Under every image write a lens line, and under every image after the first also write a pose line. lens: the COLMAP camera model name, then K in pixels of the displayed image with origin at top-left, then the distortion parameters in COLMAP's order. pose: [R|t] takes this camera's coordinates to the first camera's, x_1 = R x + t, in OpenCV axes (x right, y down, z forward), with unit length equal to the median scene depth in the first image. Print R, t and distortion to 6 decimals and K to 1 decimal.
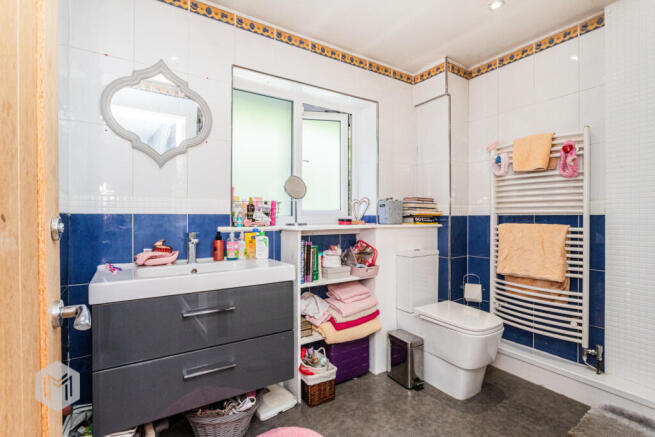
lens RADIAL K [[314.2, 0, 327.5], [0, 314.2, 218.5], [0, 0, 1]] dist [-0.021303, 0.000879]
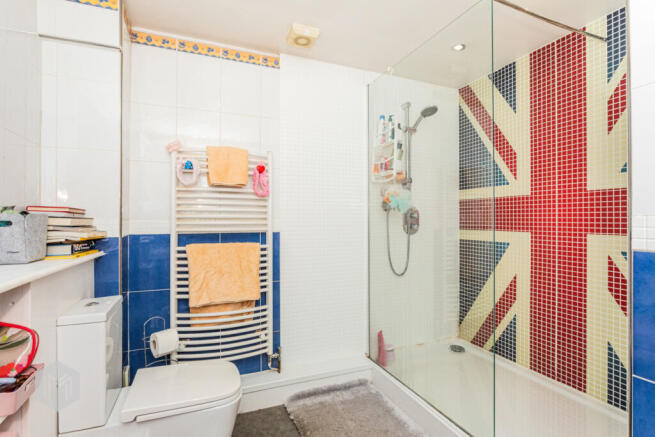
lens RADIAL K [[314.2, 0, 327.5], [0, 314.2, 218.5], [0, 0, 1]] dist [-0.021303, 0.000879]
pose [[0.173080, 0.005356, 0.984893, -0.196663], [0.010001, 0.999924, -0.007195, -0.045440], [-0.984857, 0.011095, 0.173013, 0.545229]]
